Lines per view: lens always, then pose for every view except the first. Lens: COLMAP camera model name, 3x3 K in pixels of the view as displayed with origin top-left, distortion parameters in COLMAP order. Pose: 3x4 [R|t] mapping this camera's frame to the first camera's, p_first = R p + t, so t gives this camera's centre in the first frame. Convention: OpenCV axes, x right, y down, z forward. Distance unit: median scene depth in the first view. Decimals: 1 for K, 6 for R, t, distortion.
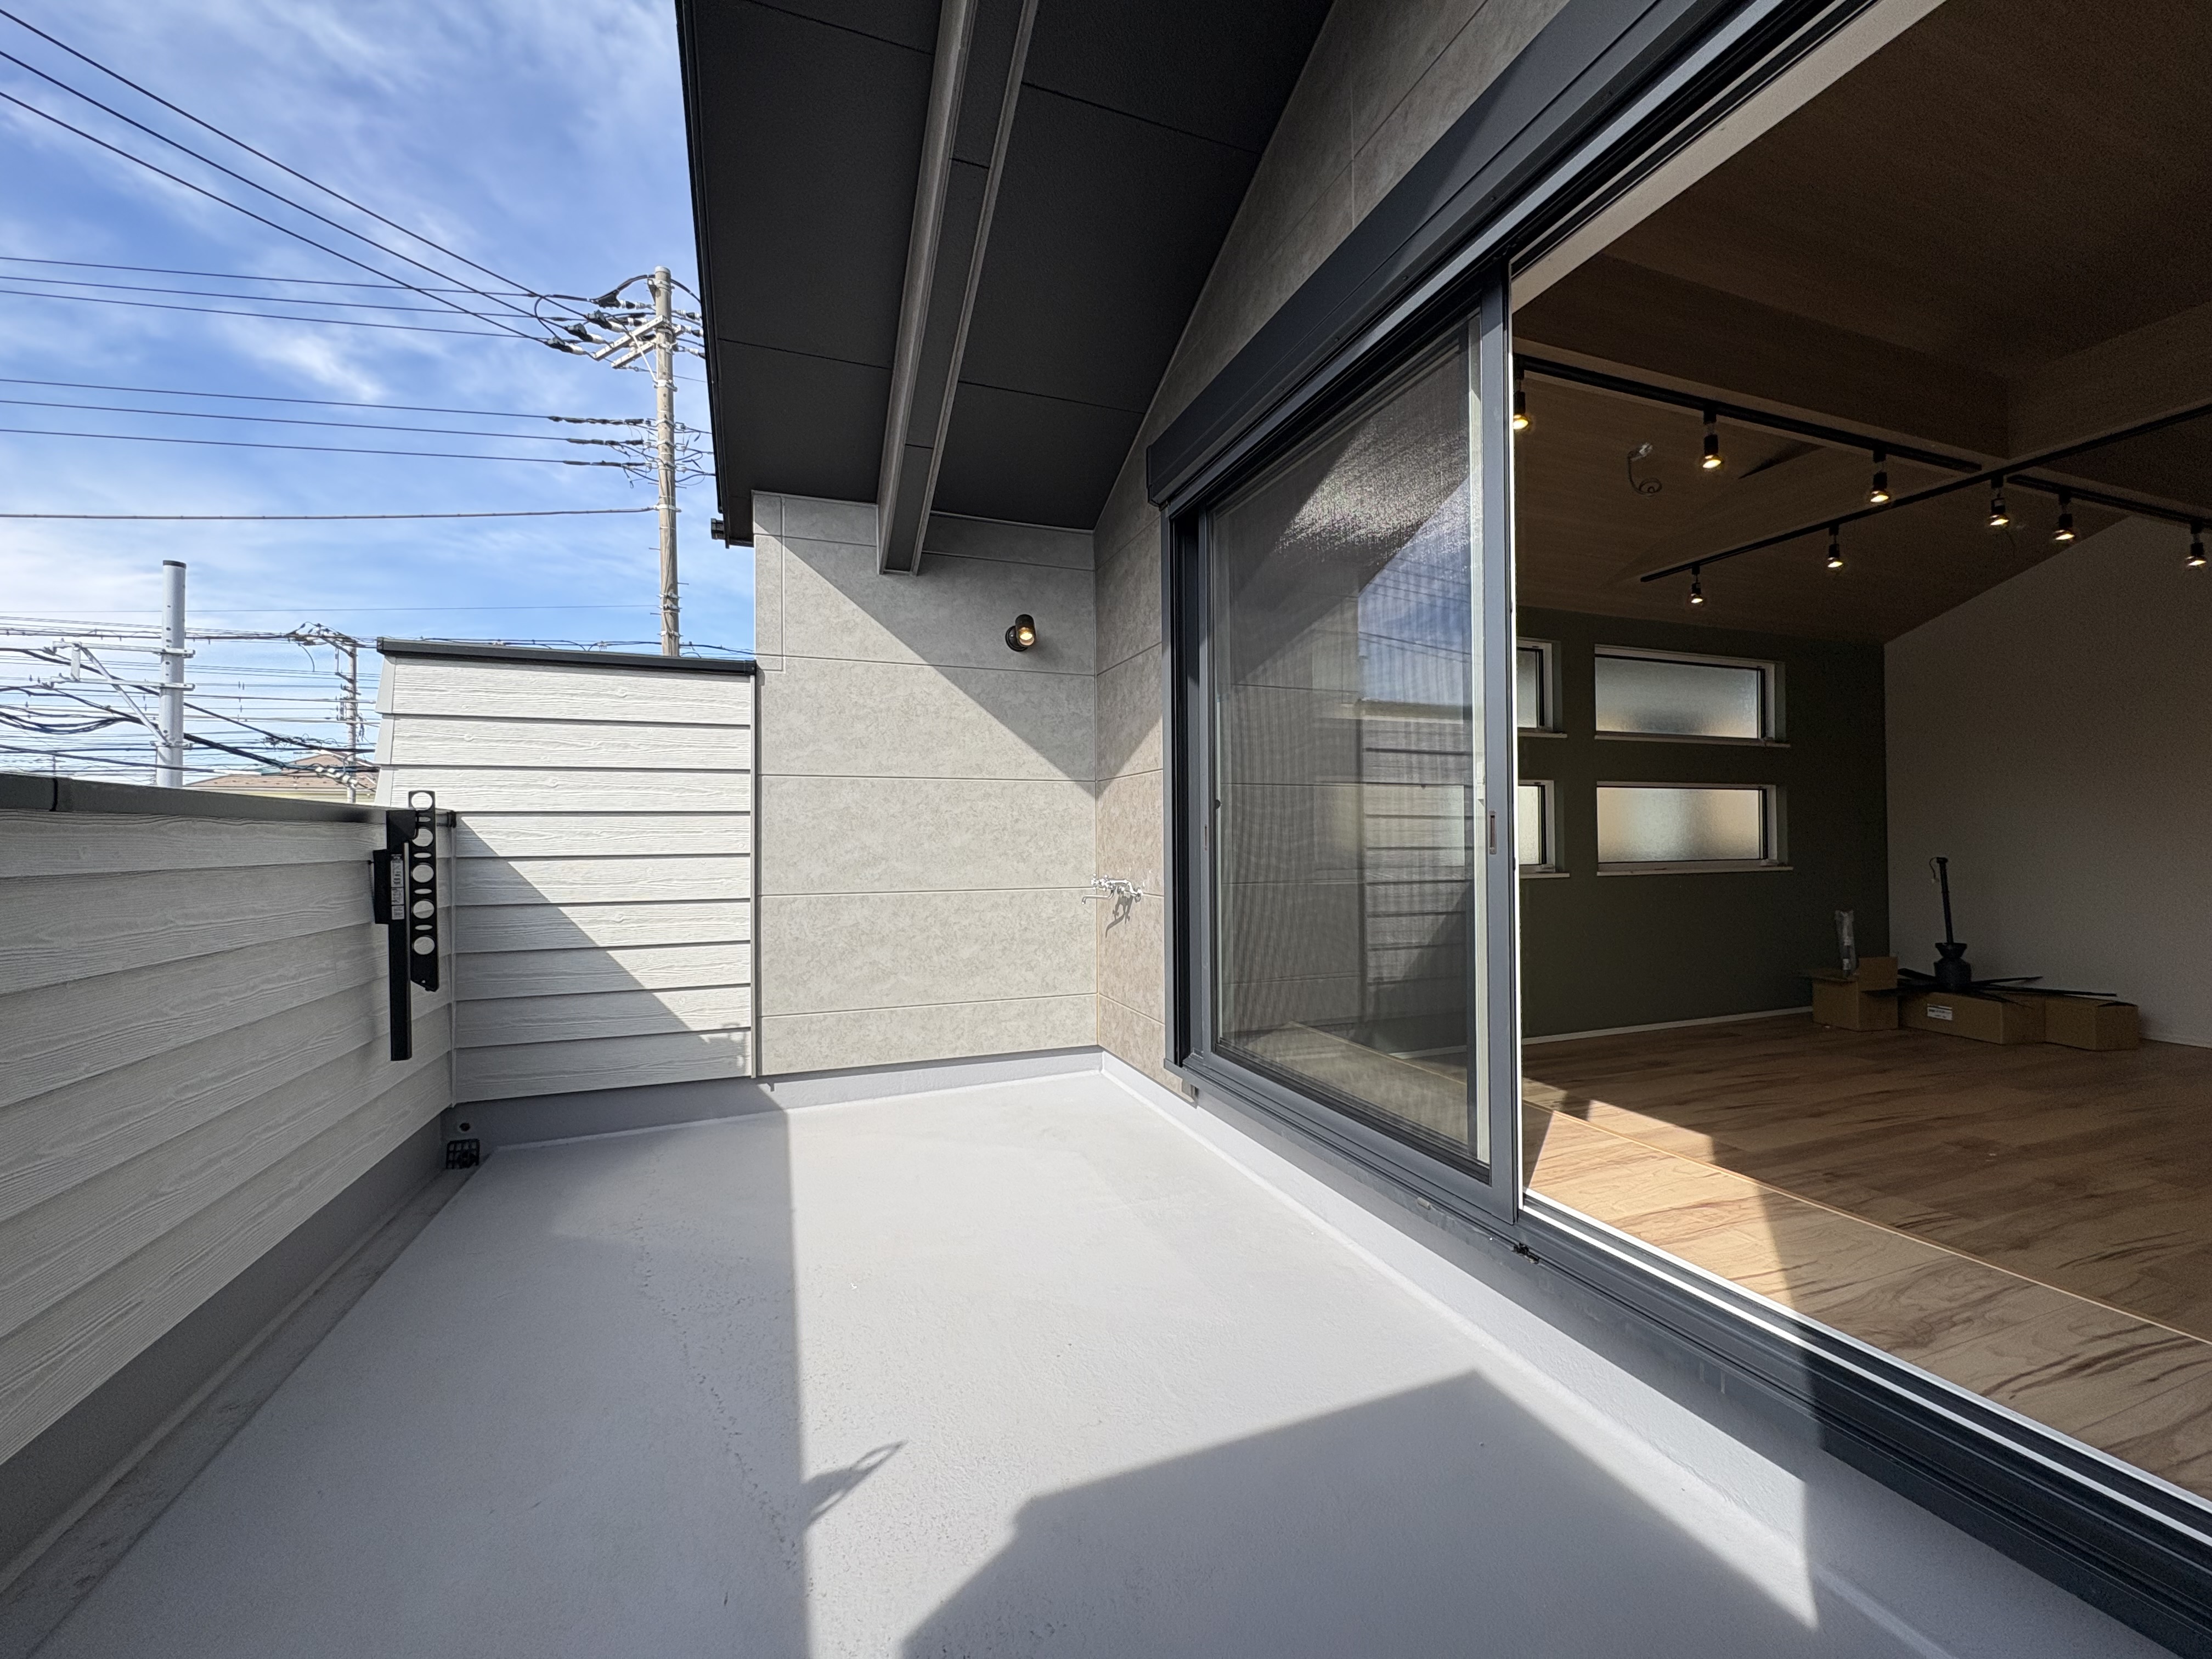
lens RADIAL K [[881.4, 0, 1093.8], [0, 881.4, 830.8], [0, 0, 1]] dist [0.001181, 0.000343]
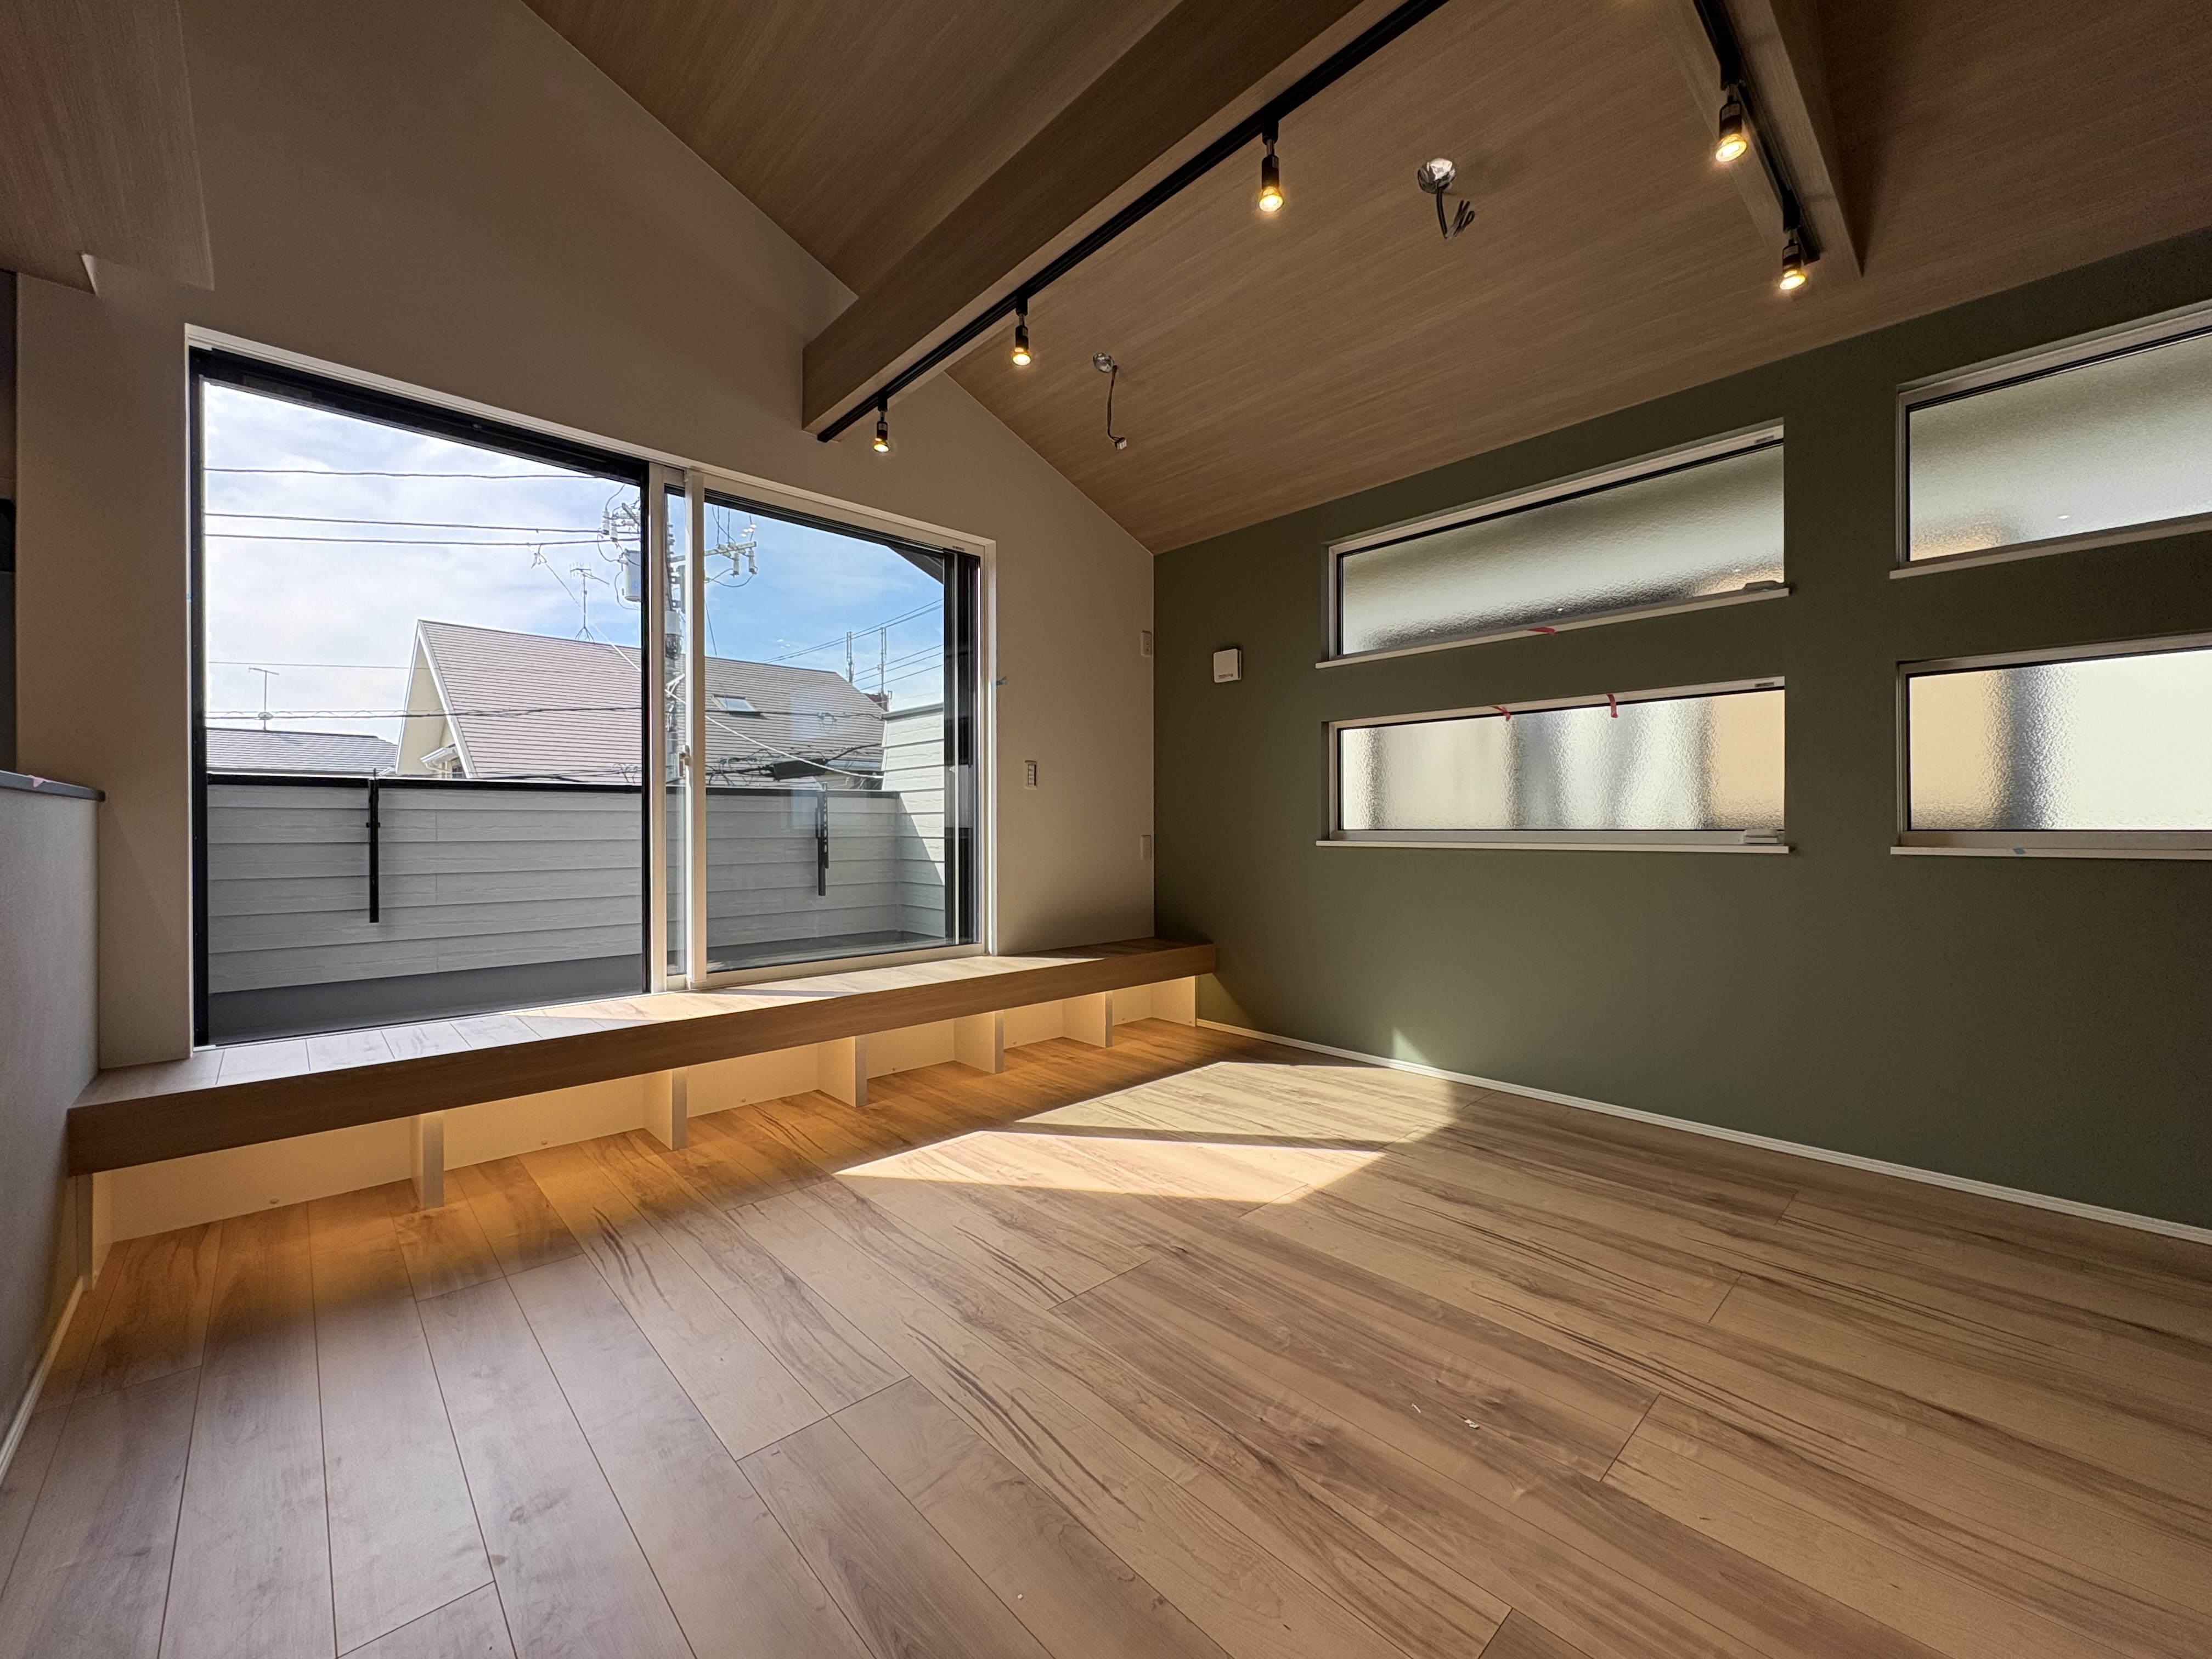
lens RADIAL K [[881.4, 0, 1125.1], [0, 881.4, 823.1], [0, 0, 1]] dist [0.001181, 0.000343]
pose [[0.393490, 0.005247, -0.919314, 1.349826], [0.010929, 0.999886, 0.010385, 0.034967], [0.919264, -0.014133, 0.393388, 0.631162]]
